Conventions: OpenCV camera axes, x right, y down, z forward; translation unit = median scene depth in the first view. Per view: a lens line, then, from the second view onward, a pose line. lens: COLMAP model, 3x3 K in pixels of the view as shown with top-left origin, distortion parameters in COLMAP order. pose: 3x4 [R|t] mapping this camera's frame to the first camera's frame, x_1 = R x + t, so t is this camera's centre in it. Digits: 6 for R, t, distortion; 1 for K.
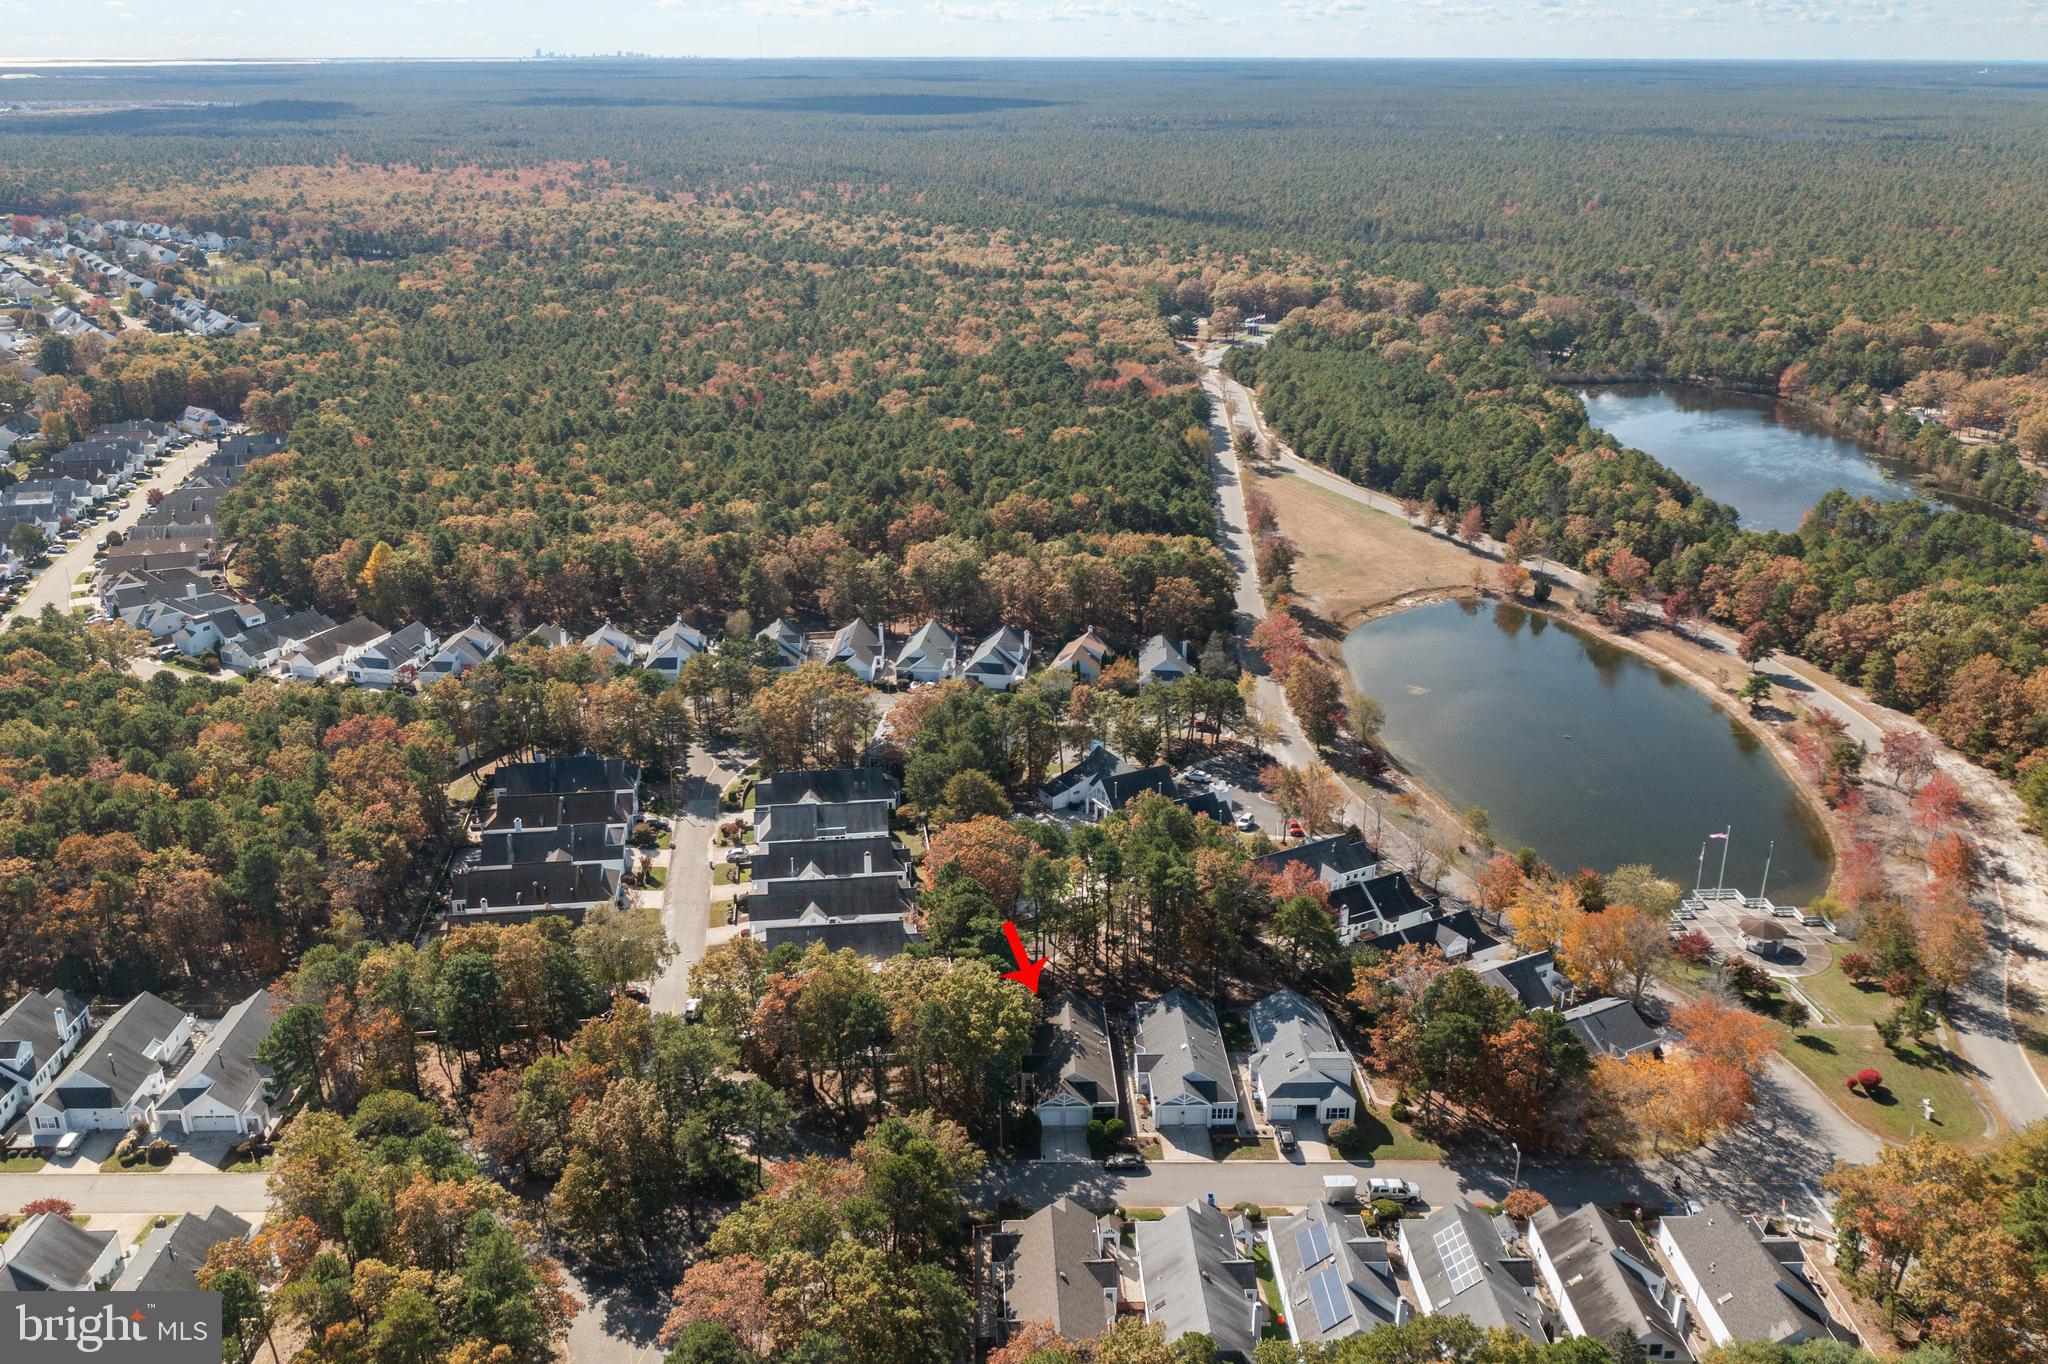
lens RADIAL K [[1677.4, 0, 1021.1], [0, 1677.4, 678.3], [0, 0, 1]] dist [-0.000136, -0.000819]
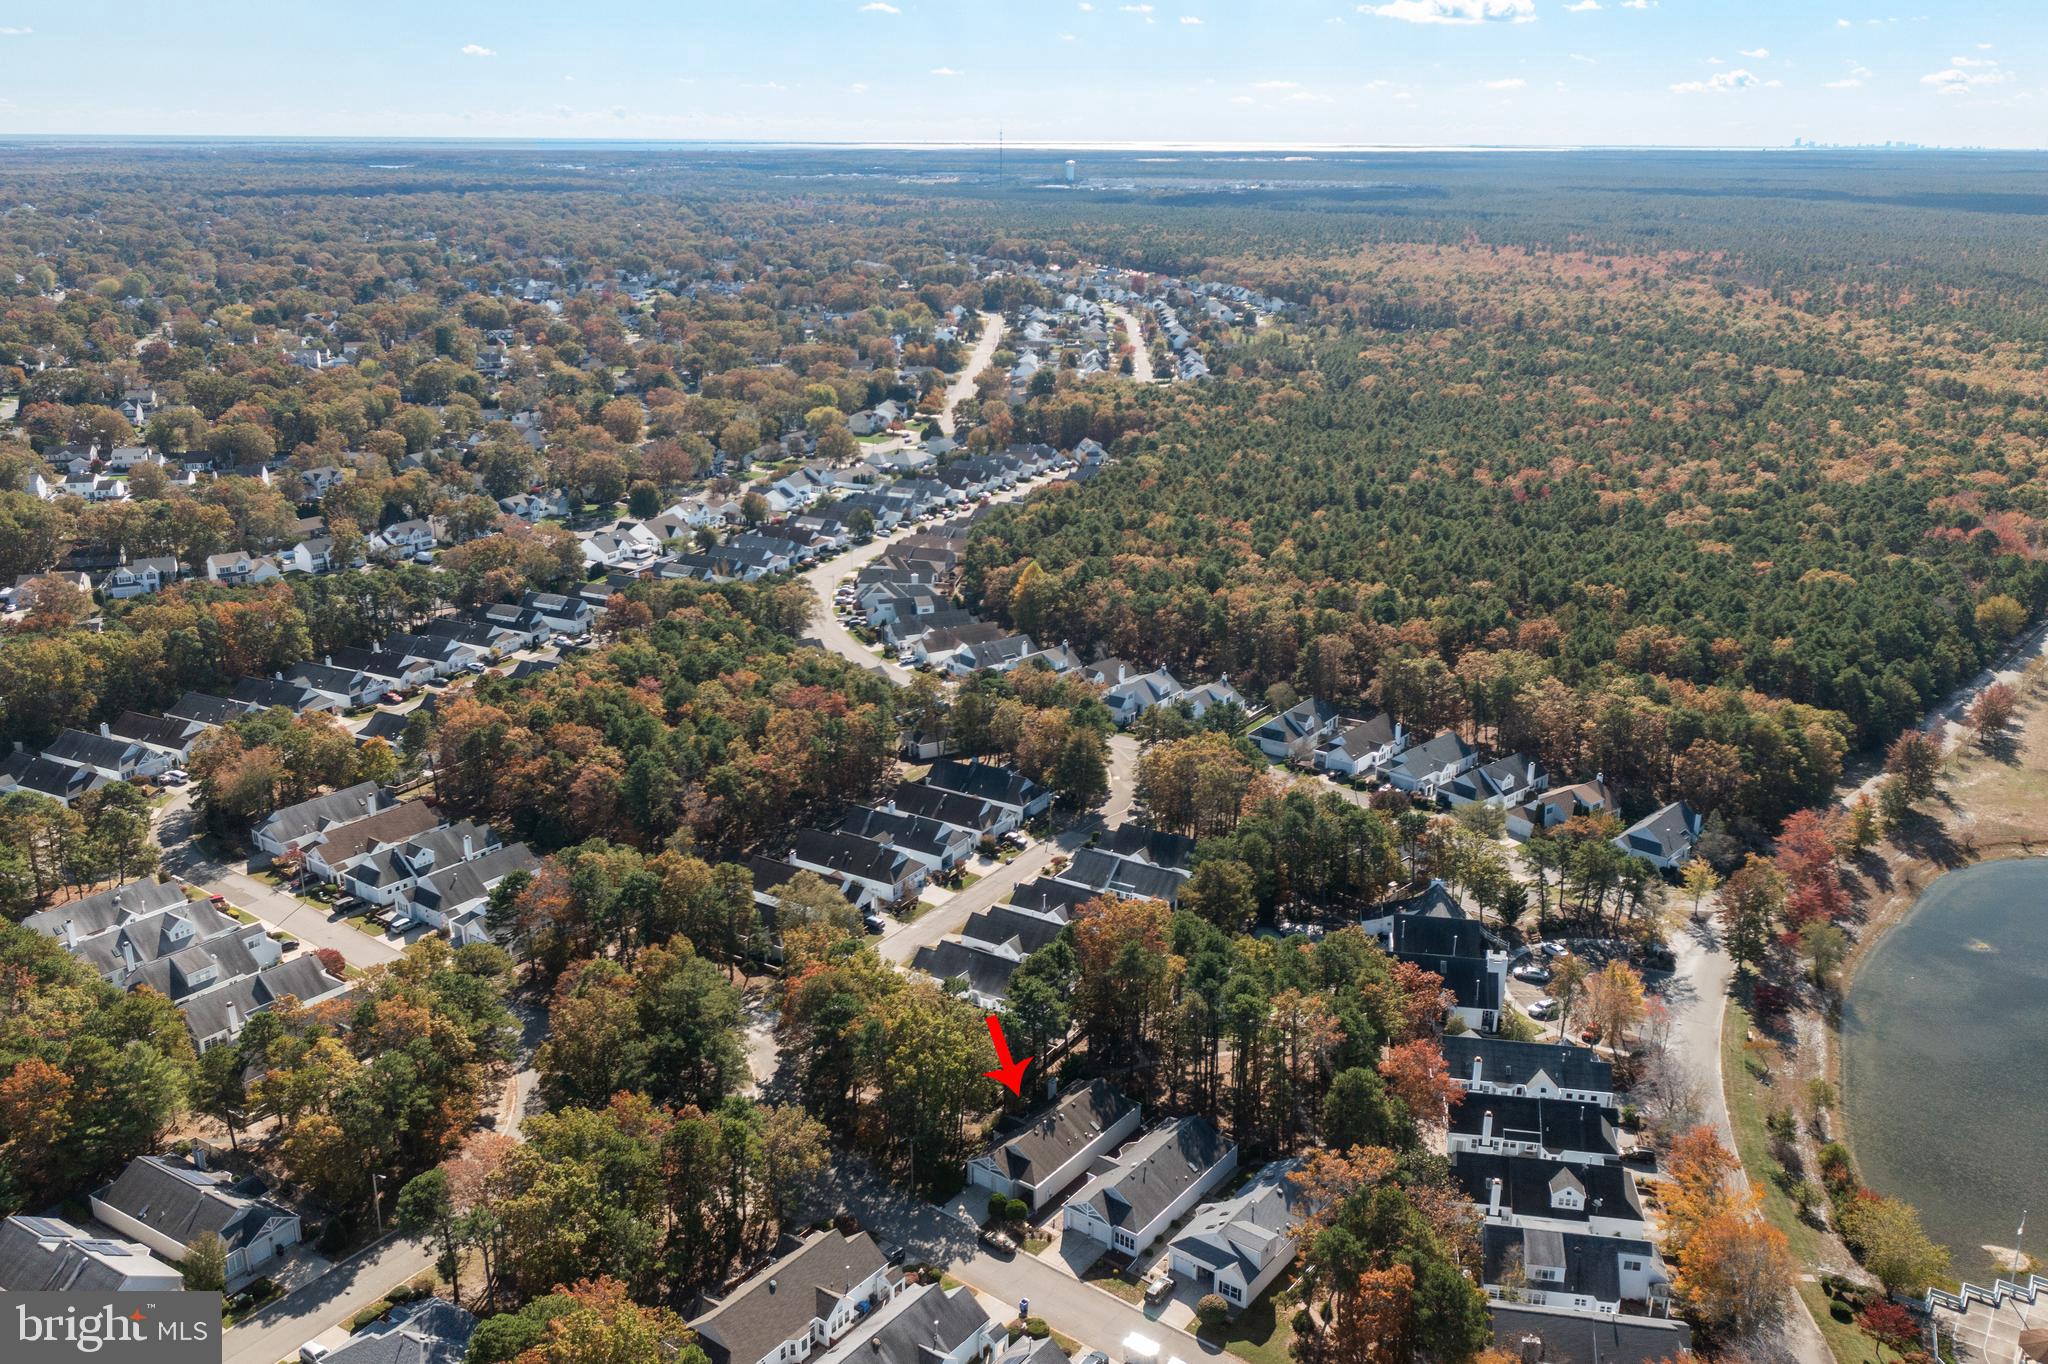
lens RADIAL K [[1677.4, 0, 1020.7], [0, 1677.4, 685.1], [0, 0, 1]] dist [-0.000136, -0.000819]
pose [[0.786940, 0.198145, -0.584350, 0.317953], [-0.223362, 0.974287, 0.029567, -0.035125], [0.575183, 0.107254, 0.810963, 0.090309]]
